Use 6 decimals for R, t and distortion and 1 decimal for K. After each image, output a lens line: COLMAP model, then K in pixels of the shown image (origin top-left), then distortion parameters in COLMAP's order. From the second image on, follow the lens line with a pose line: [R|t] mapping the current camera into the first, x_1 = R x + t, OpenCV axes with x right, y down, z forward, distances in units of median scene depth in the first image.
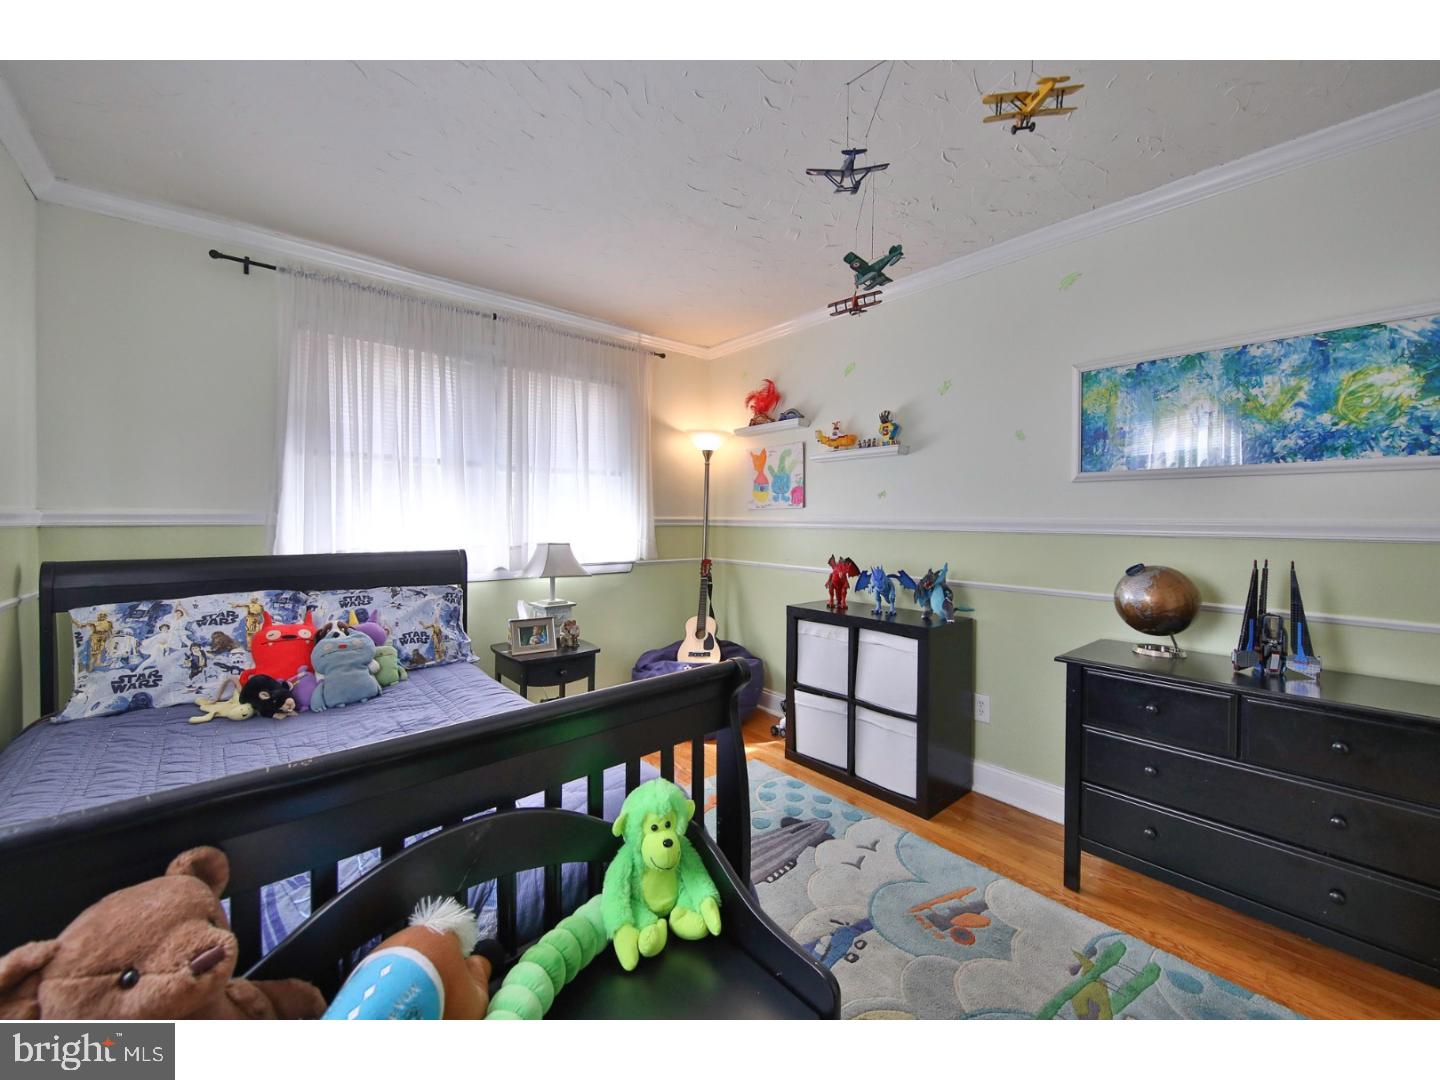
lens RADIAL K [[502.2, 0, 717.2], [0, 502.2, 535.9], [0, 0, 1]] dist [0.012413, -0.005378]
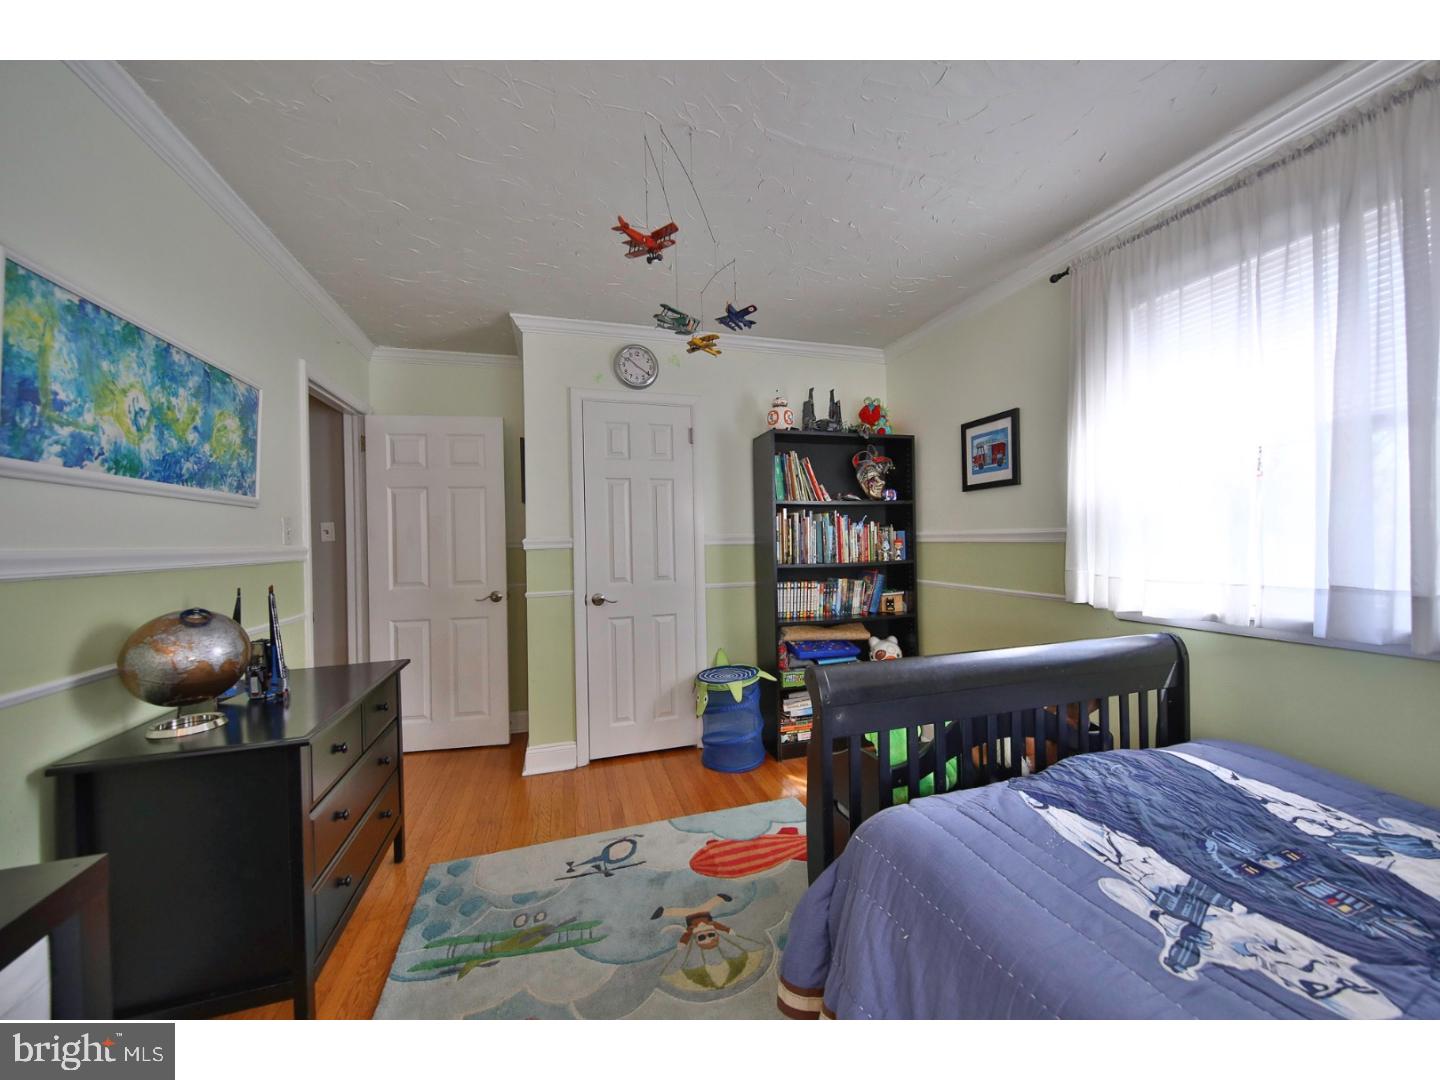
lens RADIAL K [[502.2, 0, 717.2], [0, 502.2, 535.9], [0, 0, 1]] dist [0.012413, -0.005378]
pose [[-0.914103, 0.013750, 0.405249, -0.145394], [0.026679, 0.999299, 0.026272, -0.051355], [-0.404603, 0.034827, -0.913829, 1.437252]]
